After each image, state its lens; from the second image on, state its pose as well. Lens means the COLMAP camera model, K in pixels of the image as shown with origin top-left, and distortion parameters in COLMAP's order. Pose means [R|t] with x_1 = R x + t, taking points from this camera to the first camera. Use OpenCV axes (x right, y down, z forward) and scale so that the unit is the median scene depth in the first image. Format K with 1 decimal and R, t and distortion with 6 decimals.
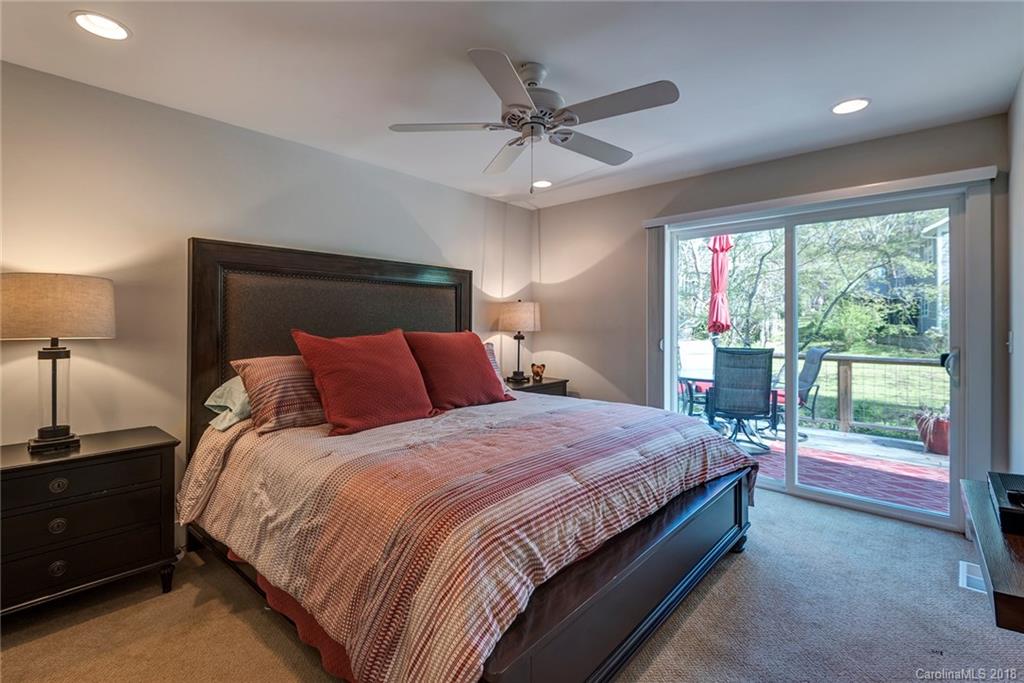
lens RADIAL K [[458.8, 0, 510.2], [0, 458.8, 317.6], [0, 0, 1]] dist [0.011766, -0.011718]
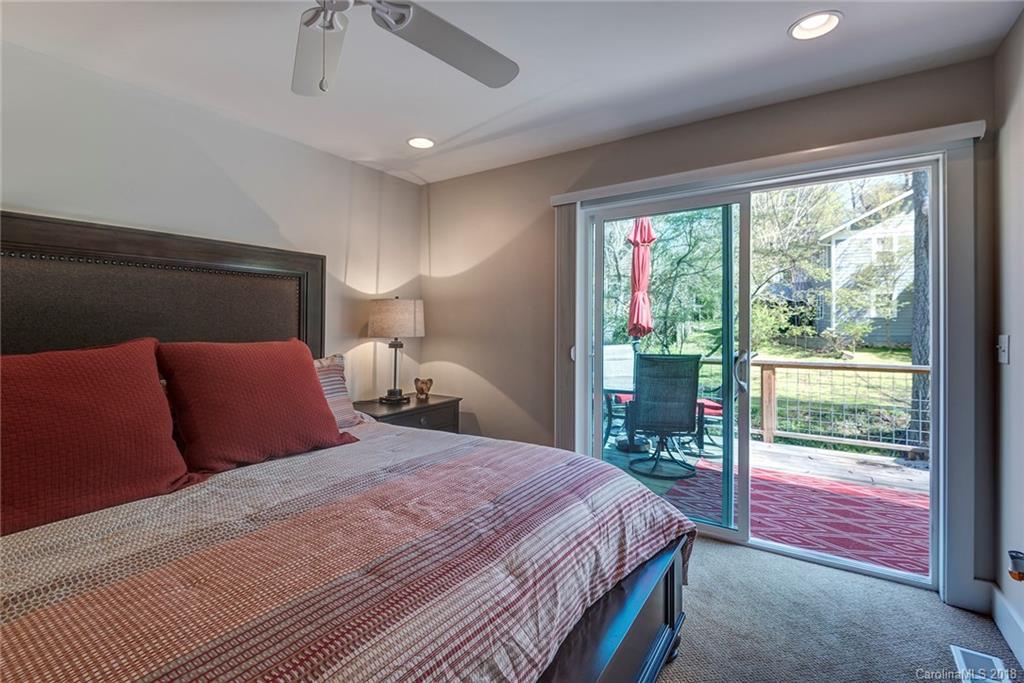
lens RADIAL K [[464.2, 0, 510.4], [0, 464.2, 325.2], [0, 0, 1]] dist [0.024294, -0.012261]
pose [[0.987658, -0.003797, 0.156577, 0.080460], [0.002141, 0.999940, 0.010745, 0.001395], [-0.156608, -0.010278, 0.987607, 0.184491]]
